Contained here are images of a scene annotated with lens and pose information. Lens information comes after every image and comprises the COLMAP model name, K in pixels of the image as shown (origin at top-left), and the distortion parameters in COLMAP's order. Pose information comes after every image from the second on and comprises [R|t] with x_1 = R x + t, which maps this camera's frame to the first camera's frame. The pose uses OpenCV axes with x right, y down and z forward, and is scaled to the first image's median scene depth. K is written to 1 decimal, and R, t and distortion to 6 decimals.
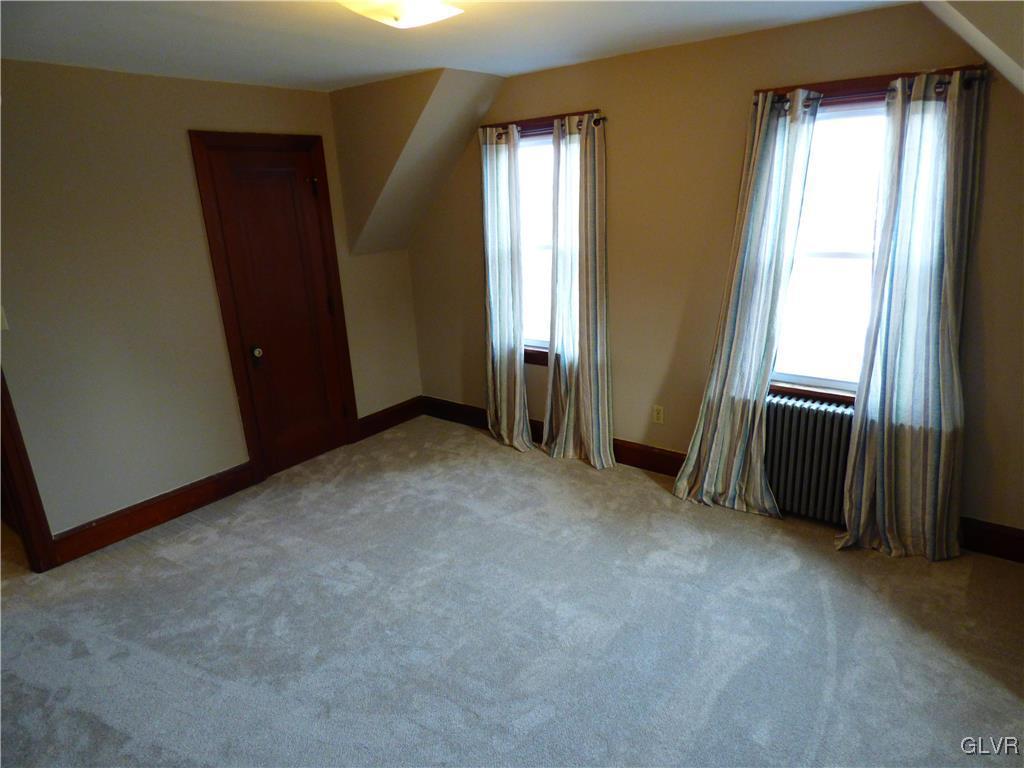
lens RADIAL K [[627.2, 0, 512.0], [0, 627.2, 384.0], [0, 0, 1]] dist [0.000425, -0.003579]
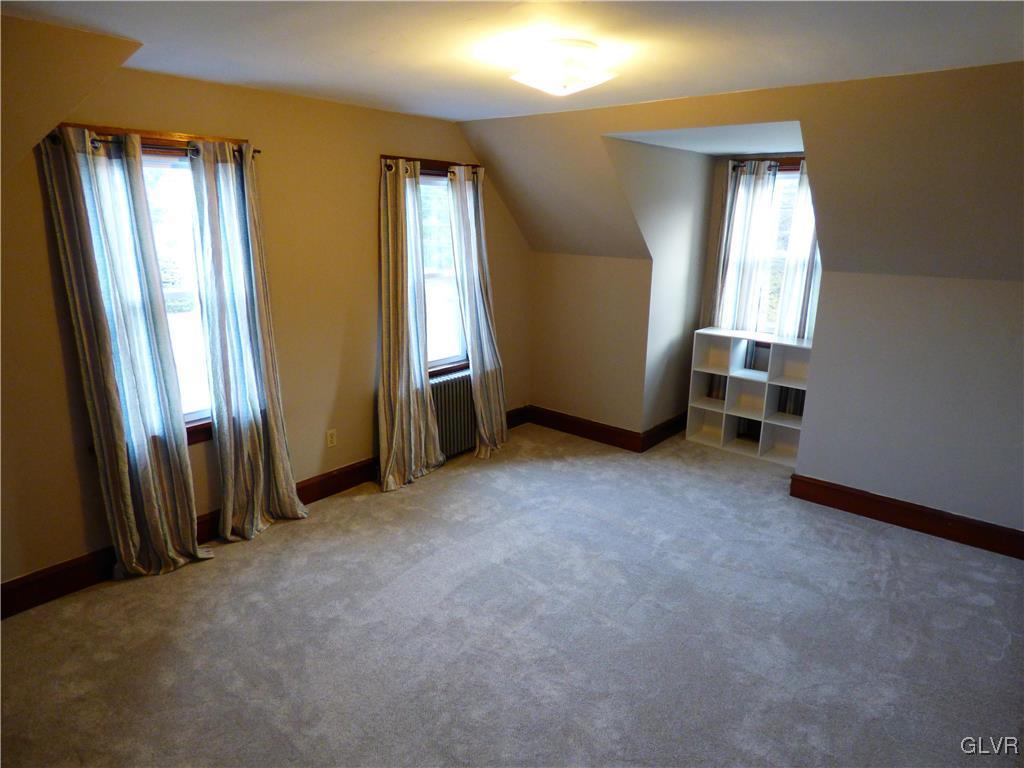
lens RADIAL K [[627.2, 0, 512.0], [0, 627.2, 384.0], [0, 0, 1]] dist [0.000425, -0.003579]
pose [[0.043555, -0.211444, 0.976419, -0.781622], [0.287580, 0.938633, 0.190433, -0.154200], [-0.956766, 0.272504, 0.101689, 0.595912]]
